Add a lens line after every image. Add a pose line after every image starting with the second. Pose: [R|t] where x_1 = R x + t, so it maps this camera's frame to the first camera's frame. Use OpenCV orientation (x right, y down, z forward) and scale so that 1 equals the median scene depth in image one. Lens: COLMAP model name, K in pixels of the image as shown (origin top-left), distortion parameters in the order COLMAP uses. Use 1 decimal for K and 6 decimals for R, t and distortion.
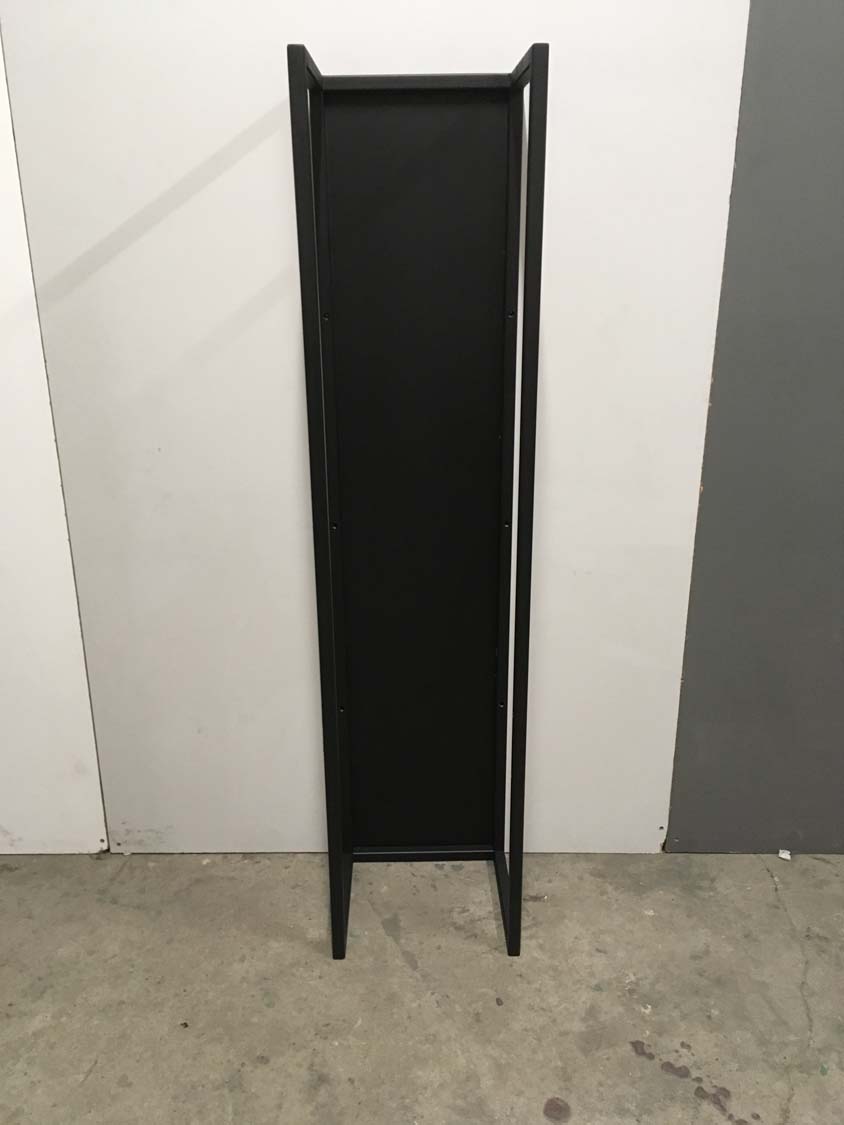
lens RADIAL K [[953.8, 0, 422.0], [0, 953.8, 562.5], [0, 0, 1]] dist [0.096346, -0.134740]
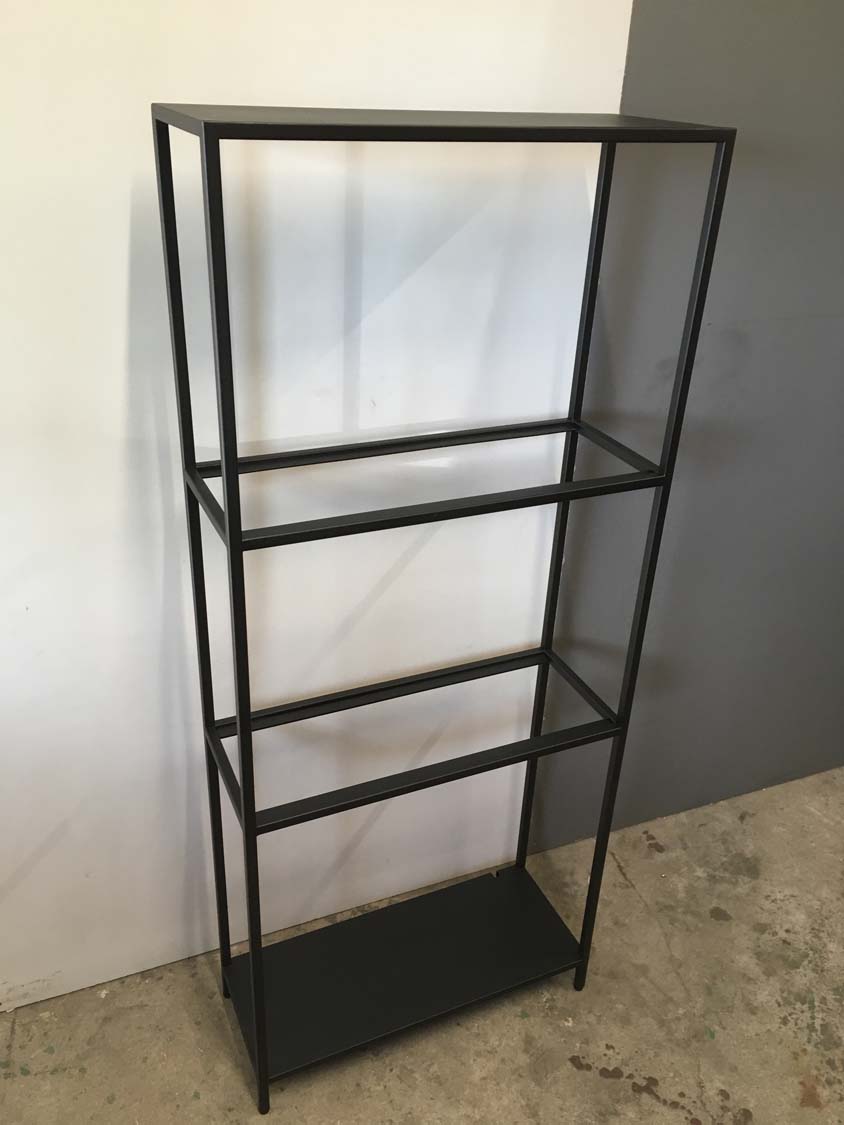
lens RADIAL K [[953.8, 0, 422.0], [0, 953.8, 562.5], [0, 0, 1]] dist [0.096346, -0.134740]
pose [[0.918397, -0.145450, 0.367956, -0.274584], [0.091522, 0.982852, 0.160080, -0.280450], [-0.384930, -0.113341, 0.915960, 0.065004]]
